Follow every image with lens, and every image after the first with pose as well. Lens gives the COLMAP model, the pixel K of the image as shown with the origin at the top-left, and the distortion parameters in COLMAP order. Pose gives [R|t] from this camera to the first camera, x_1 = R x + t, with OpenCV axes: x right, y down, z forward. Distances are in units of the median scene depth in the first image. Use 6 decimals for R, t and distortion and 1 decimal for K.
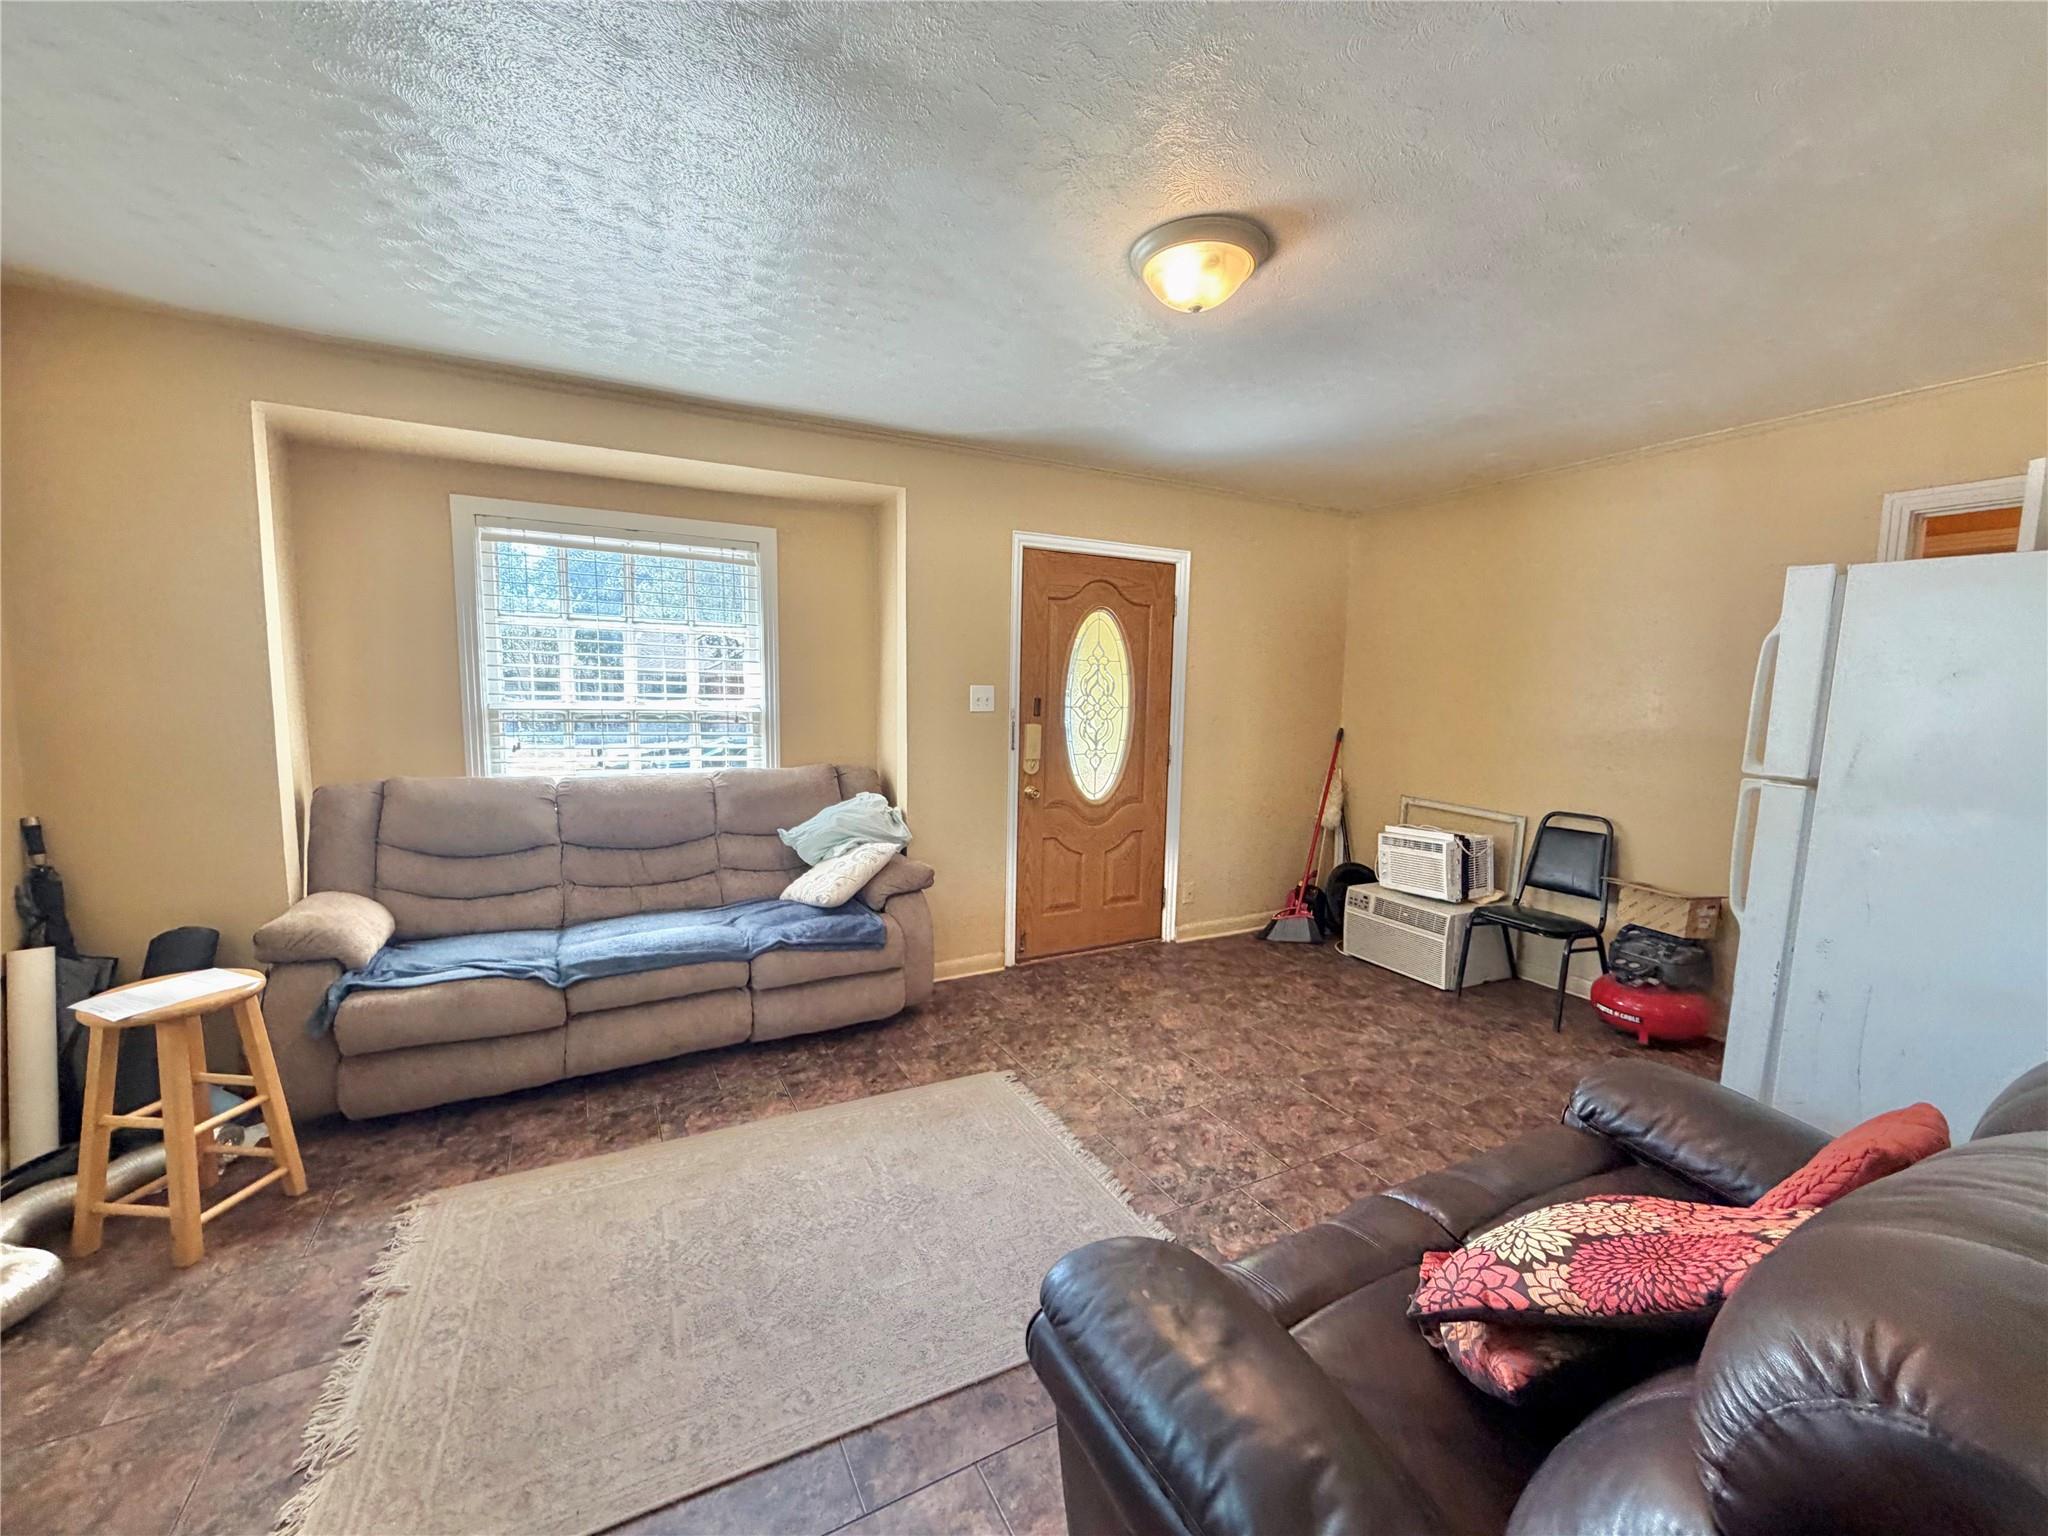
lens RADIAL K [[812.7, 0, 1020.1], [0, 812.7, 768.1], [0, 0, 1]] dist [0.000857, 0.000015]
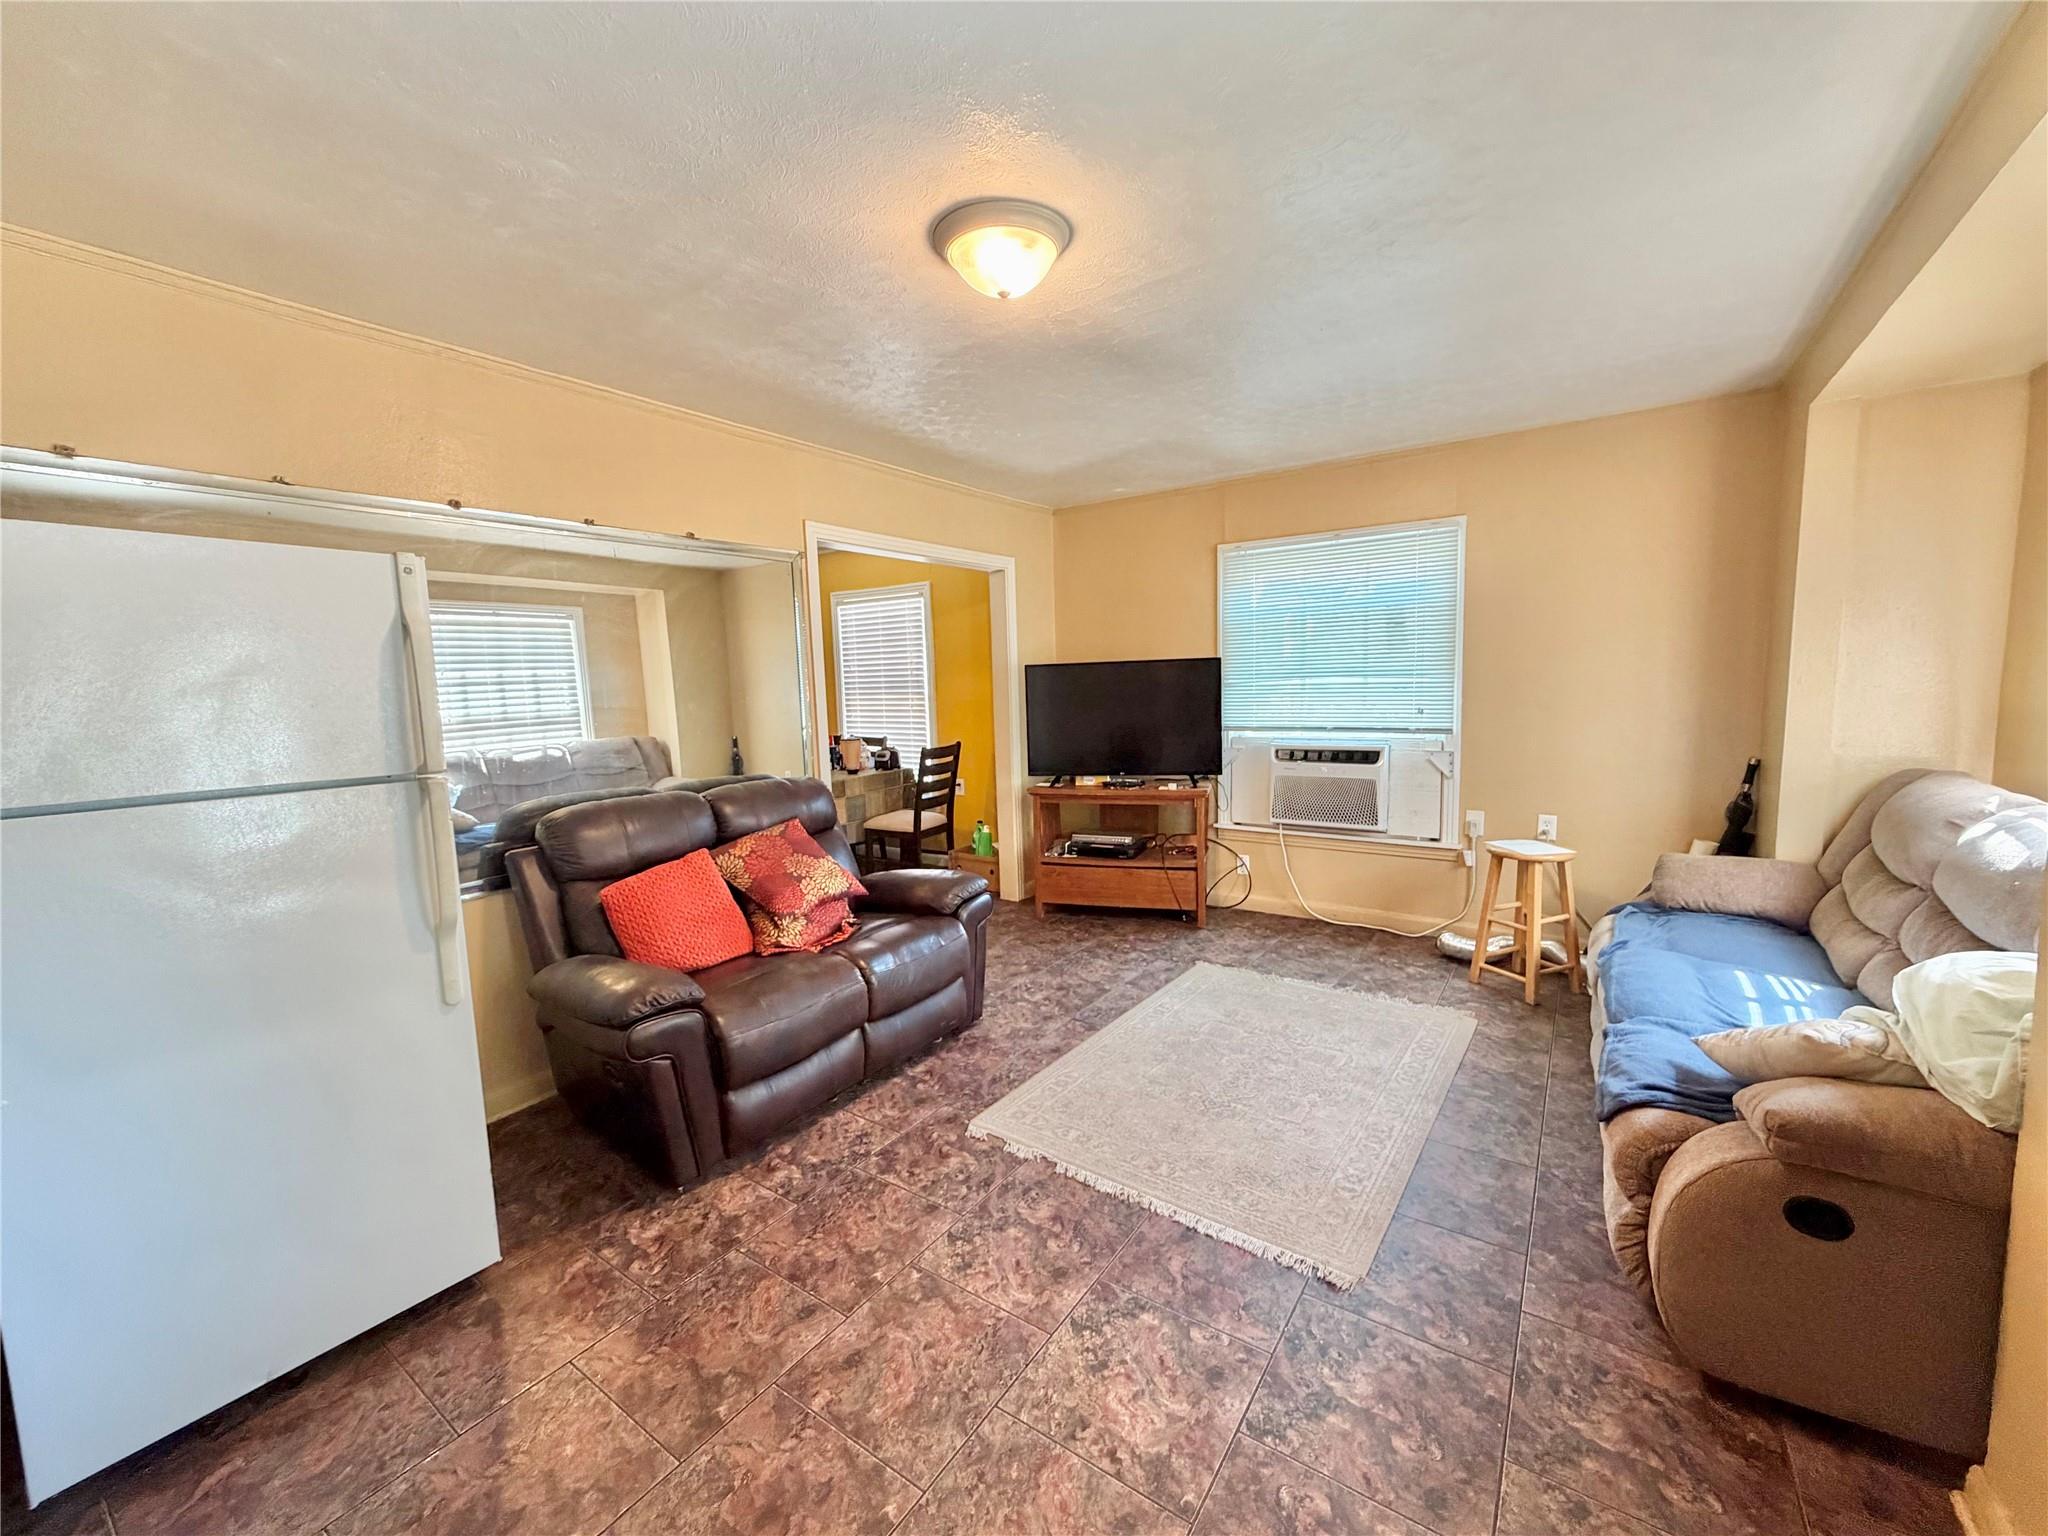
lens RADIAL K [[812.7, 0, 1031.8], [0, 812.7, 757.6], [0, 0, 1]] dist [0.000857, 0.000015]
pose [[-0.885450, 0.056081, -0.461338, 0.572442], [-0.031929, 0.983006, 0.180777, -0.159879], [0.463636, 0.174799, -0.868612, 1.675163]]
